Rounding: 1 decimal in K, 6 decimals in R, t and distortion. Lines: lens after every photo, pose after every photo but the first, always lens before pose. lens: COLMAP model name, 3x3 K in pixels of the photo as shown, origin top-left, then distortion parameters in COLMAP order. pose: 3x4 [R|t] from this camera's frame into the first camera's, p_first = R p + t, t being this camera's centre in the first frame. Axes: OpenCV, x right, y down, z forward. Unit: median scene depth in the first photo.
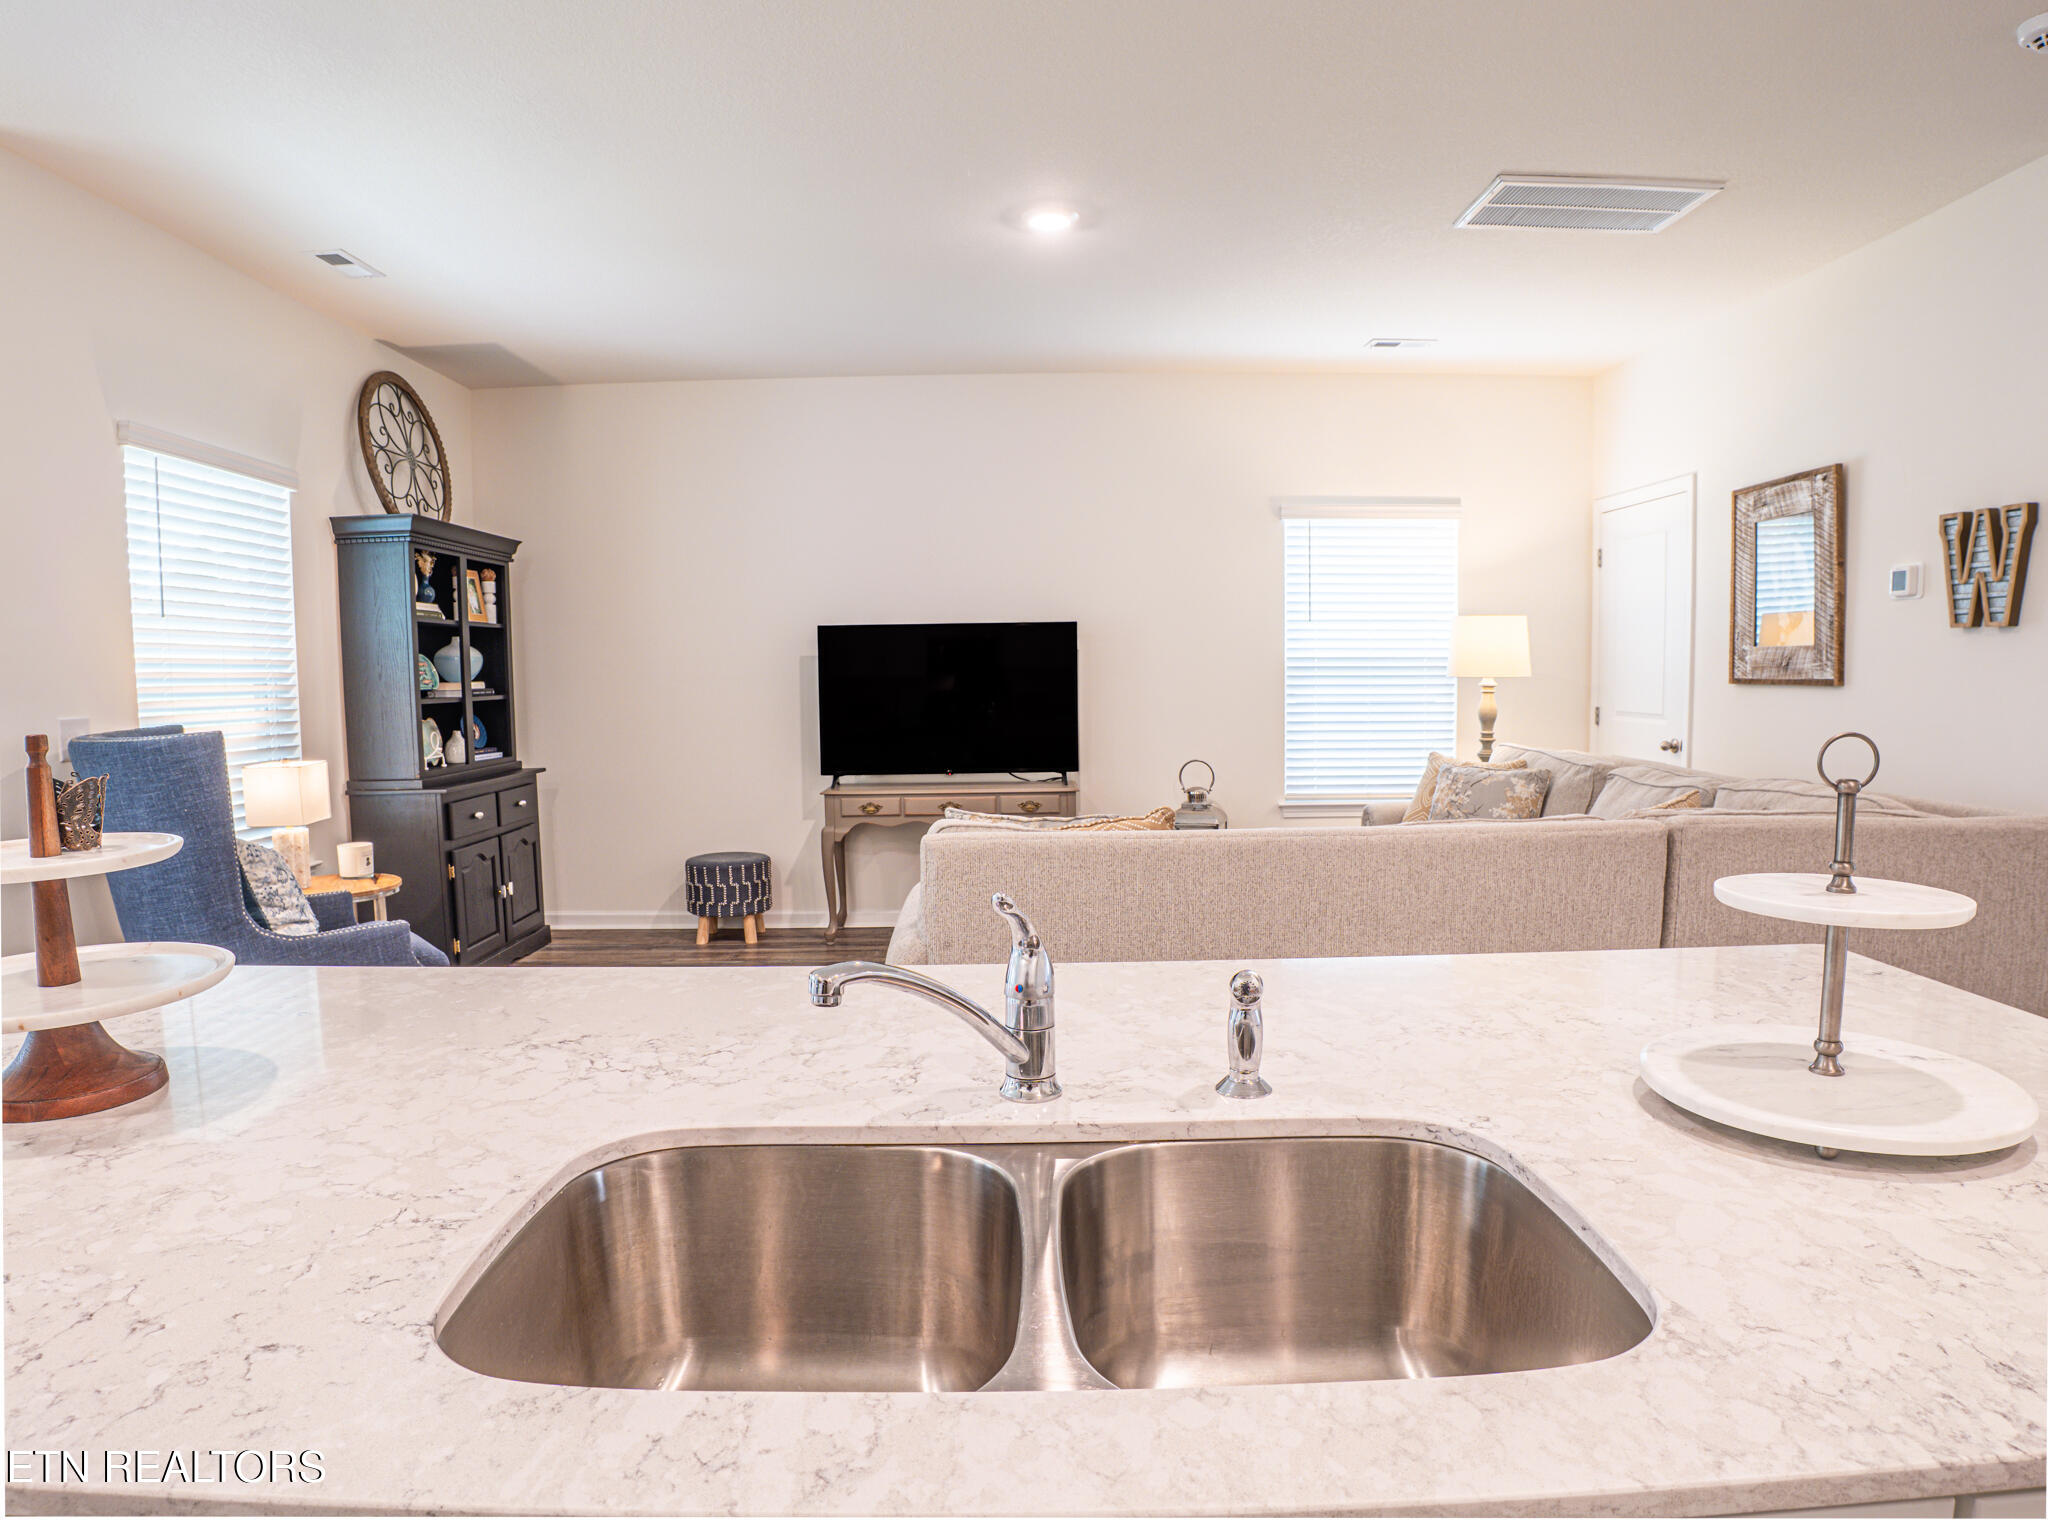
lens RADIAL K [[1222.0, 0, 1018.4], [0, 1222.0, 780.1], [0, 0, 1]] dist [-0.124621, 0.035913]
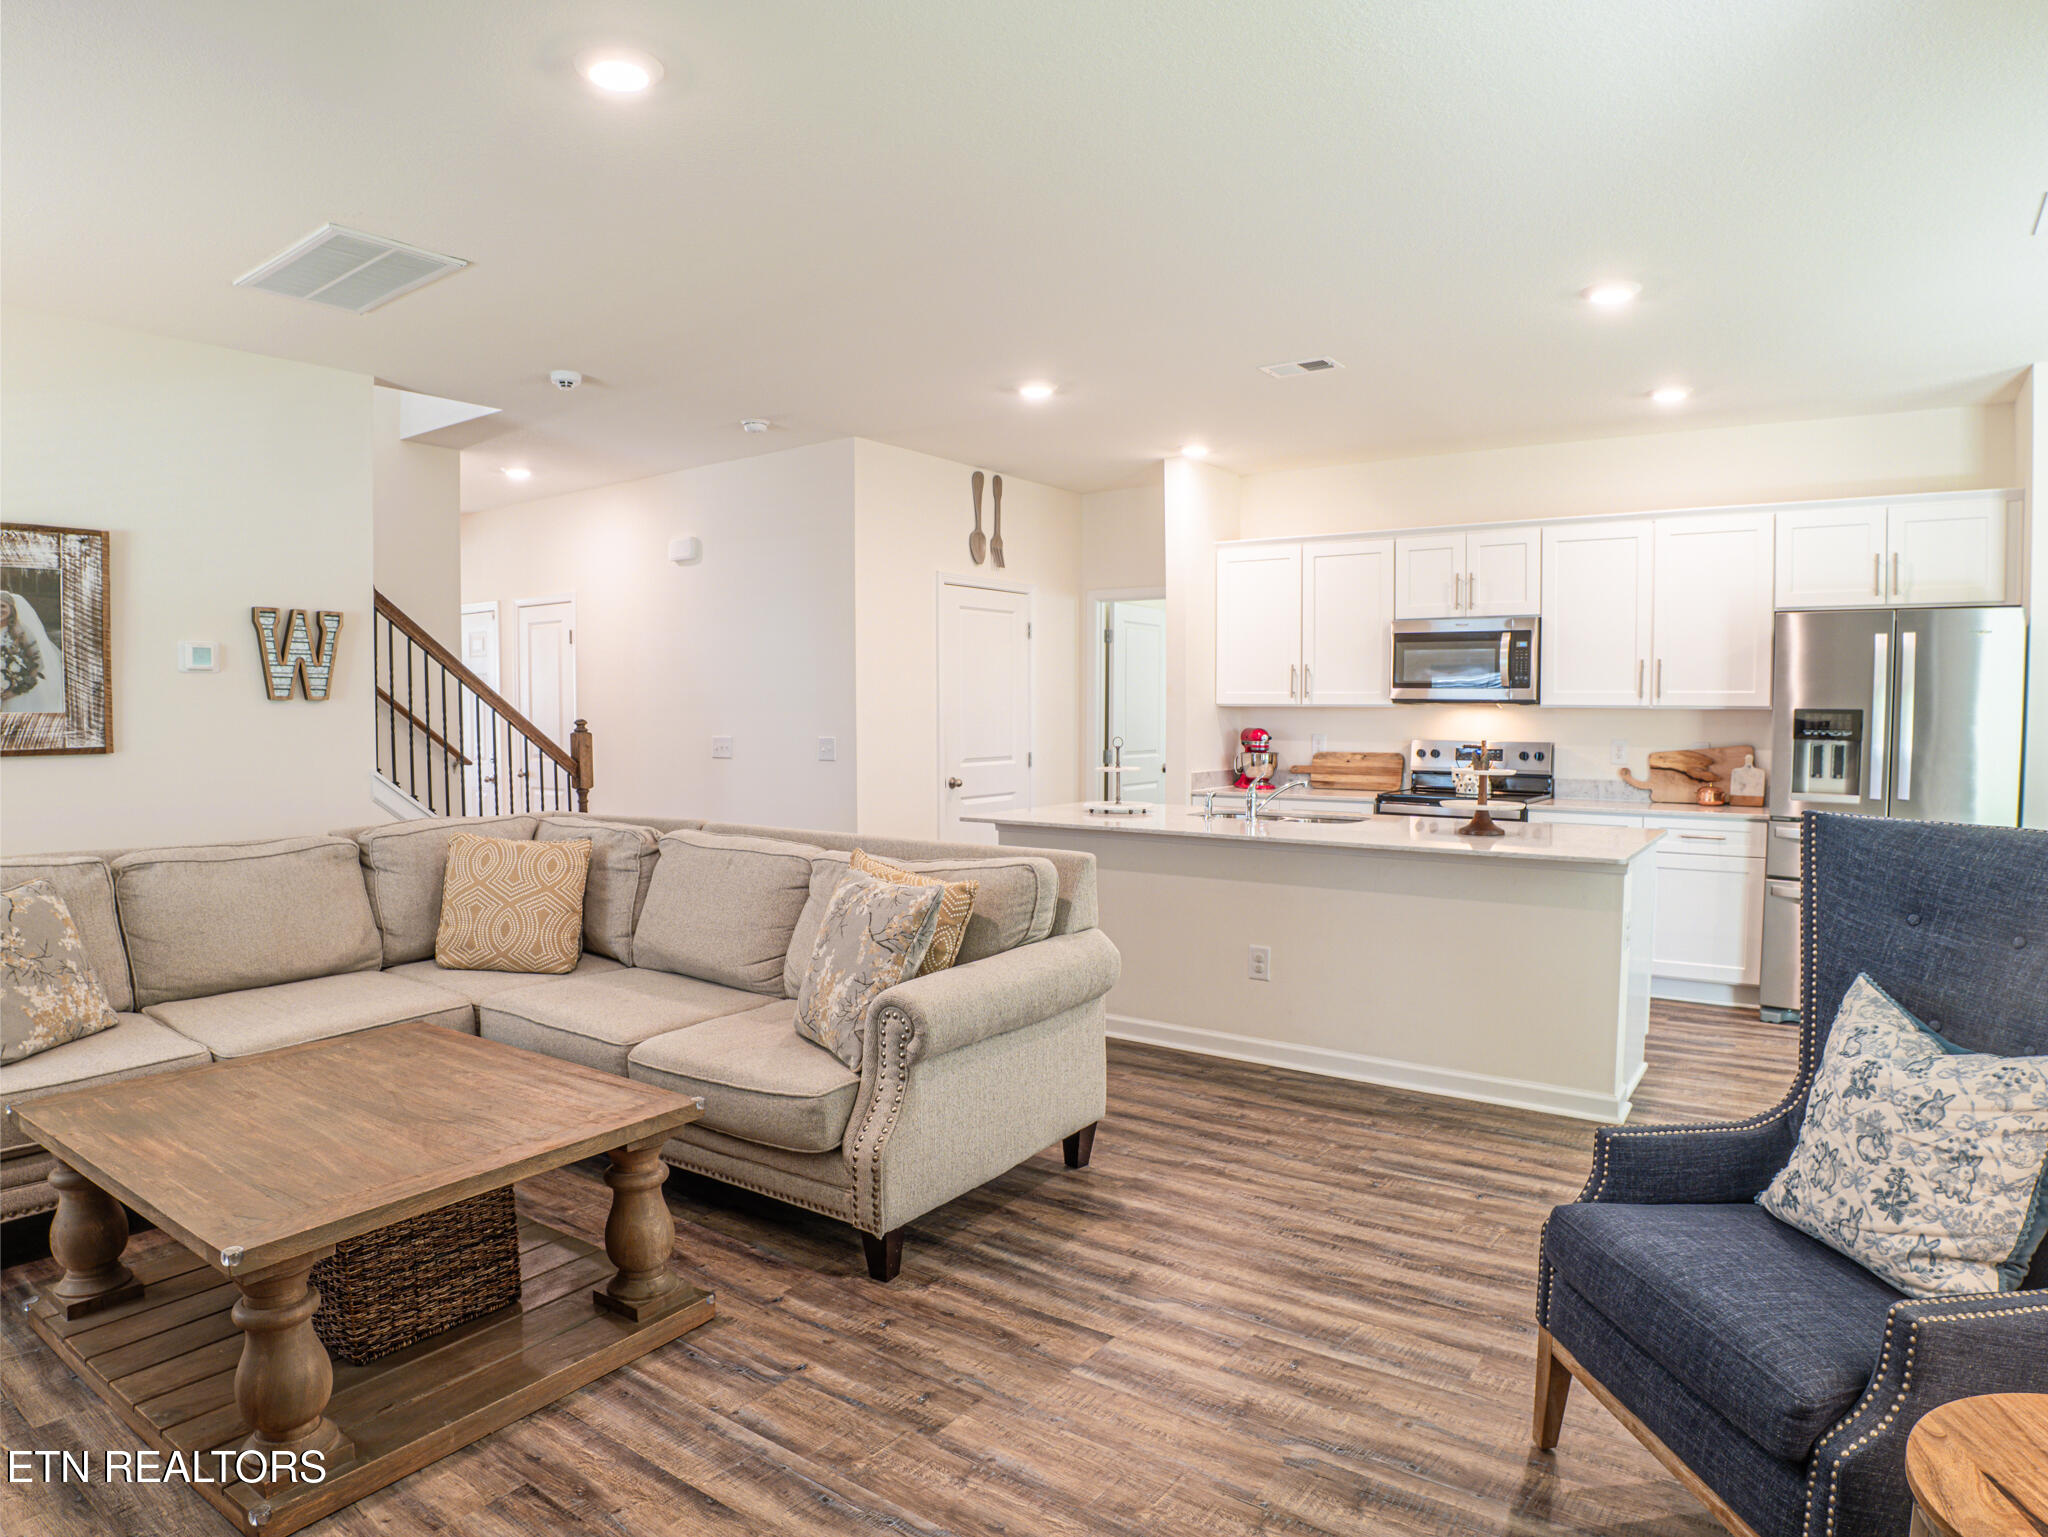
lens RADIAL K [[1222.0, 0, 1018.4], [0, 1222.0, 780.1], [0, 0, 1]] dist [-0.124621, 0.035913]
pose [[-0.809411, -0.022400, 0.586816, -0.452176], [0.062781, 0.990245, 0.124395, -0.117917], [-0.583878, 0.137528, -0.800108, 1.192647]]
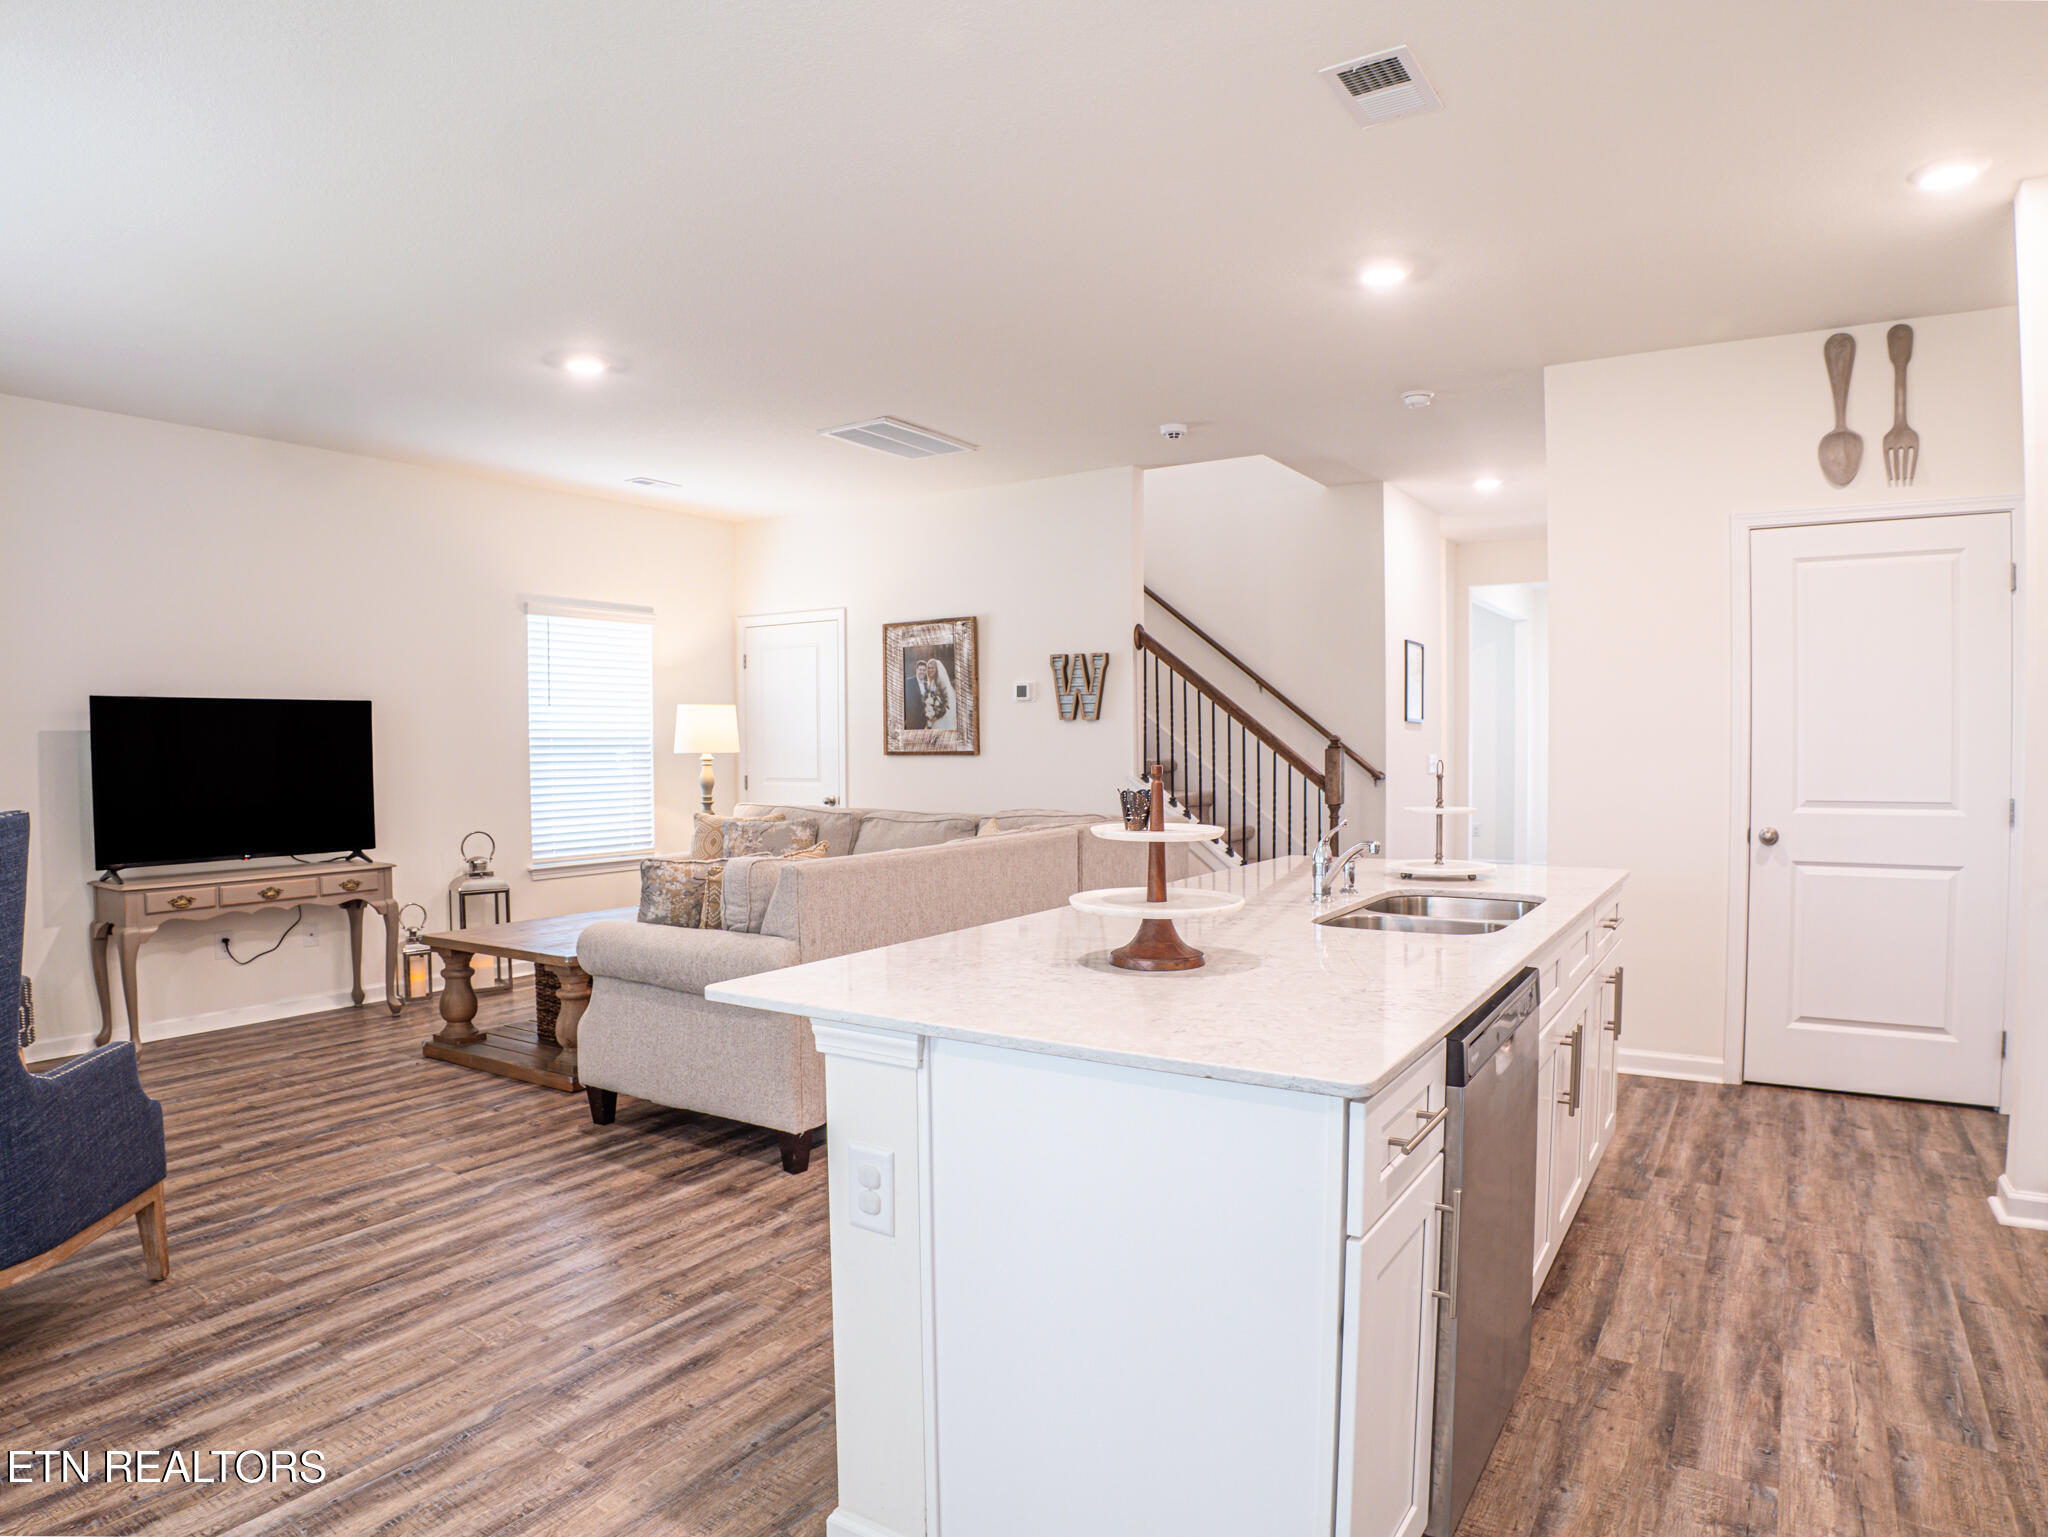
lens RADIAL K [[1230.5, 0, 1015.2], [0, 1230.5, 779.7], [0, 0, 1]] dist [-0.125029, 0.038205]
pose [[0.553940, -0.017402, 0.832375, -0.603102], [0.074487, 0.996808, -0.028731, 0.004793], [-0.829218, 0.077917, 0.553468, 0.017346]]
